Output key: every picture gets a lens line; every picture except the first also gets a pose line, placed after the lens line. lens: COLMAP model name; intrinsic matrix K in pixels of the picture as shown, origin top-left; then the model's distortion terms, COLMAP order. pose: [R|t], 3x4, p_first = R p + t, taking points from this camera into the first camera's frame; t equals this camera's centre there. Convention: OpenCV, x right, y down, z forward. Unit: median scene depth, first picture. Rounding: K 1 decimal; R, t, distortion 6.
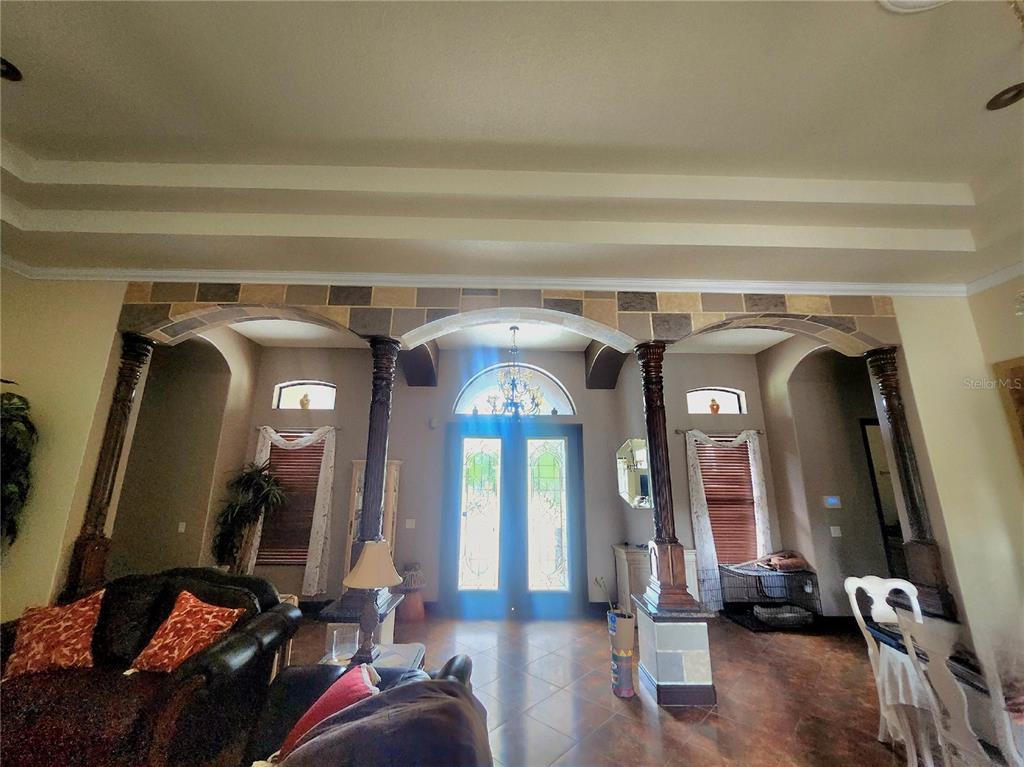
lens RADIAL K [[410.7, 0, 508.7], [0, 410.7, 381.4], [0, 0, 1]] dist [0.002318, 0.000448]
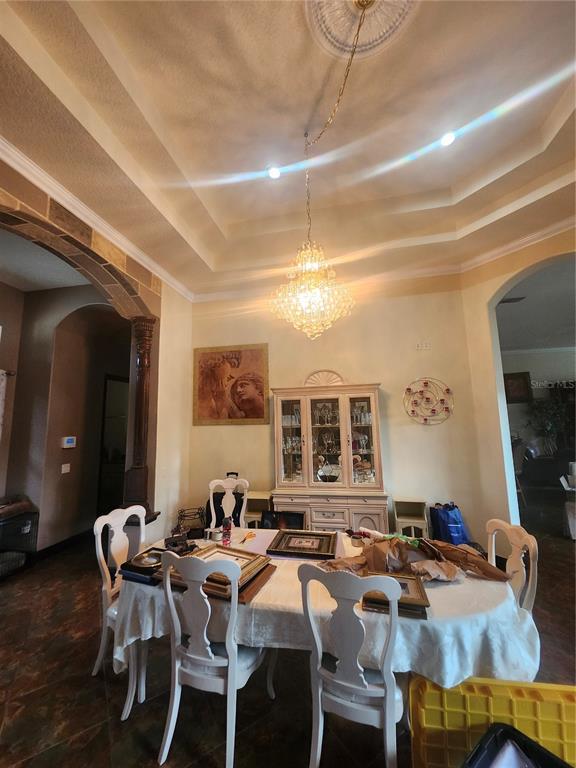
lens RADIAL K [[308.0, 0, 286.9], [0, 308.0, 382.6], [0, 0, 1]] dist [0.002318, 0.000448]
pose [[0.238551, 0.115454, 0.964243, 0.136036], [-0.209961, 0.975556, -0.064864, 0.084554], [-0.948161, -0.186980, 0.256961, 0.328714]]
